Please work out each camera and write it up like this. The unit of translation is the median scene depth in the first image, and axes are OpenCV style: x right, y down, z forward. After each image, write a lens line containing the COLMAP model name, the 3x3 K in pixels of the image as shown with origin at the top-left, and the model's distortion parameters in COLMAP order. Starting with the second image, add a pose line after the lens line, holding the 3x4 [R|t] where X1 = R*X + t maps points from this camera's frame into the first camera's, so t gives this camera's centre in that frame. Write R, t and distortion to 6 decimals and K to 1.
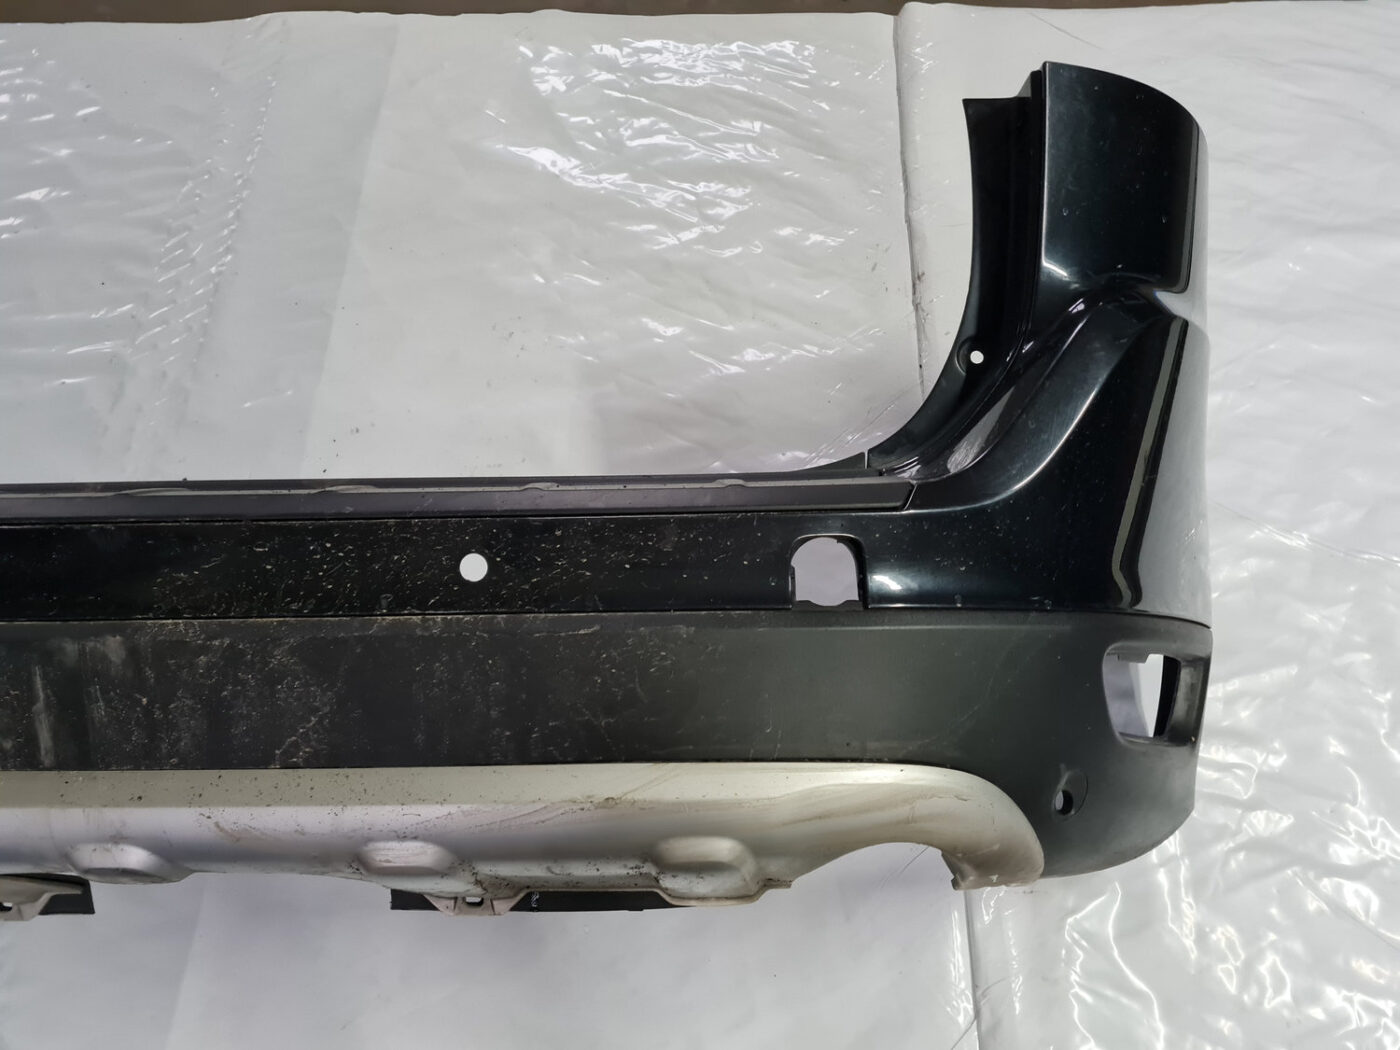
lens RADIAL K [[1076.4, 0, 709.1], [0, 1076.4, 504.7], [0, 0, 1]] dist [0.048955, -0.041845]
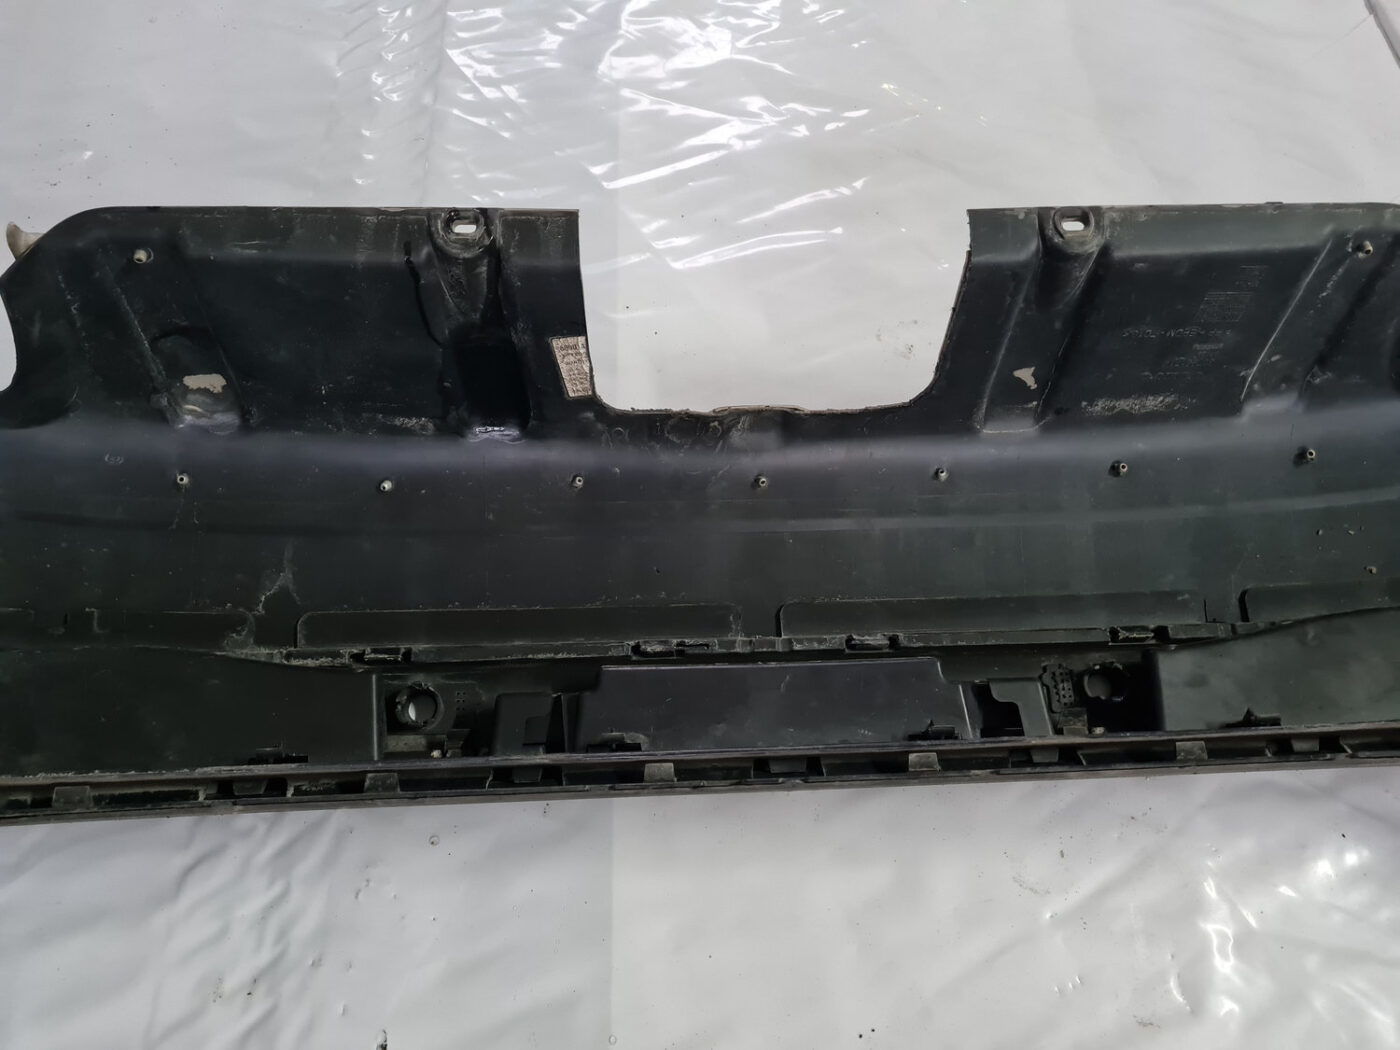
lens RADIAL K [[1076.4, 0, 703.0], [0, 1076.4, 505.7], [0, 0, 1]] dist [0.048955, -0.041845]
pose [[0.995333, -0.012006, 0.095752, -0.356376], [0.016288, 0.998896, -0.044073, -0.040715], [-0.095117, 0.045427, 0.994429, 0.391259]]
